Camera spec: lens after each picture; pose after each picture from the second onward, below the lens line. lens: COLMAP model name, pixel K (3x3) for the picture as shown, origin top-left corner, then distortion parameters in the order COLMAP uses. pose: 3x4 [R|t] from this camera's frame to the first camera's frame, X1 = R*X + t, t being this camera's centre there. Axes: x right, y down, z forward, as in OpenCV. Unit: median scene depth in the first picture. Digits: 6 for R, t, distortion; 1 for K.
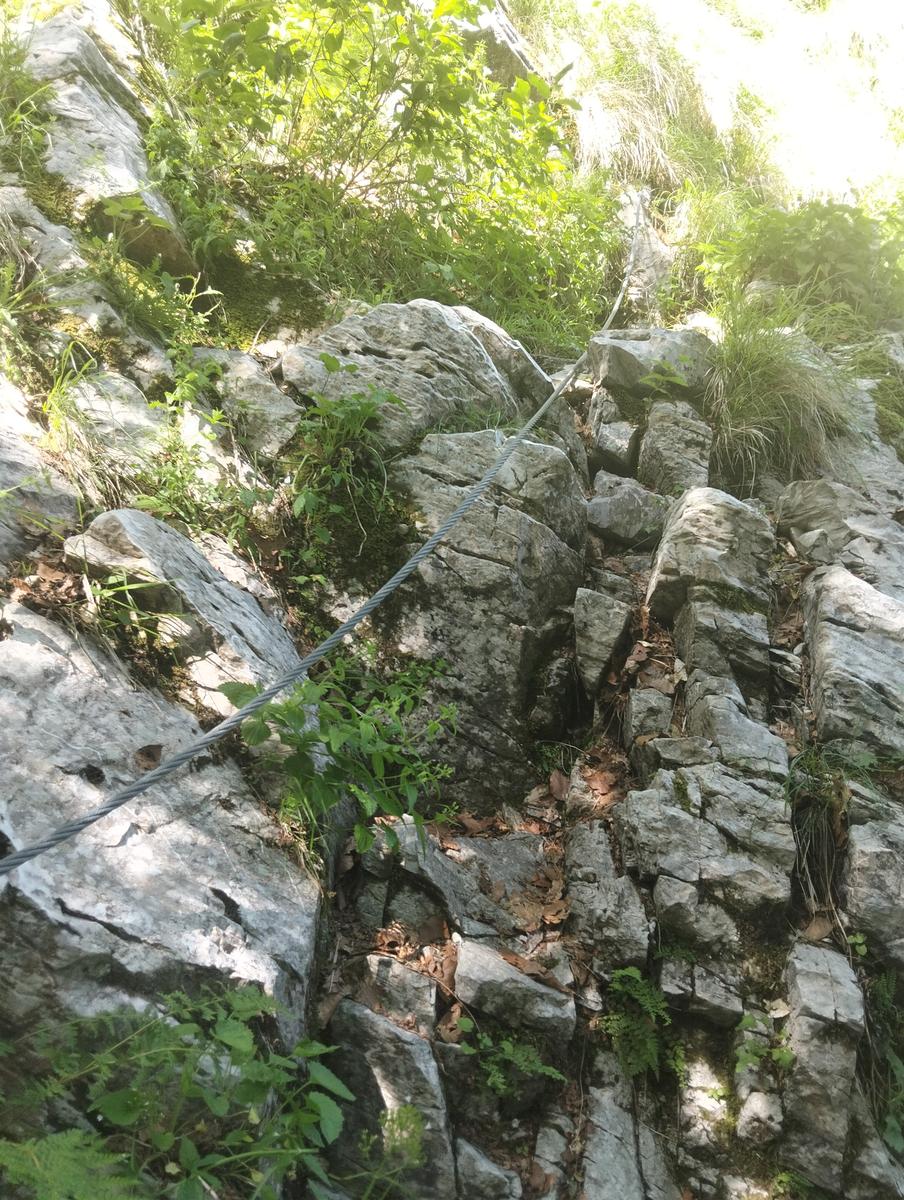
lens RADIAL K [[964.7, 0, 452.0], [0, 964.7, 600.0], [0, 0, 1]] dist [0.139716, -0.251987]
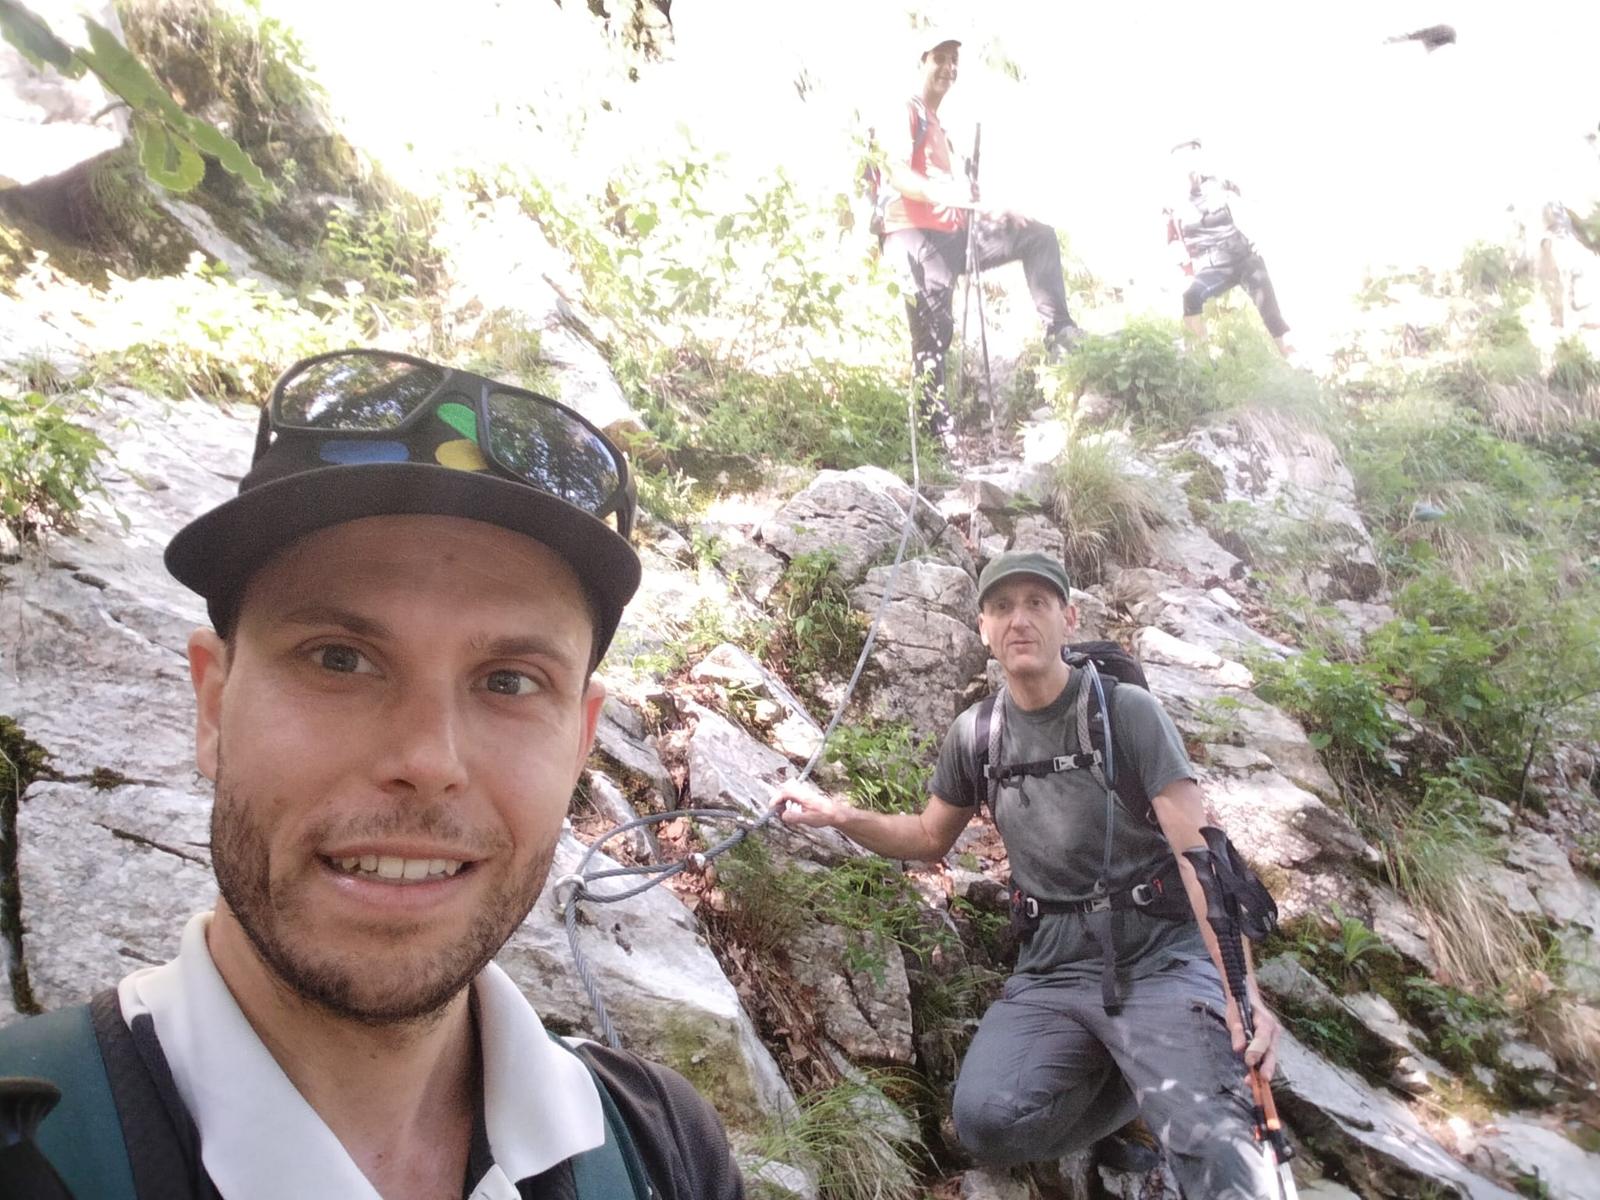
lens RADIAL K [[1286.3, 0, 800.0], [0, 1286.3, 600.0], [0, 0, 1]] dist [0.139716, -0.251987]
pose [[0.992720, -0.116924, 0.028918, -0.192079], [0.118987, 0.989270, -0.084770, 0.028168], [-0.018696, 0.087594, 0.995981, -0.933846]]
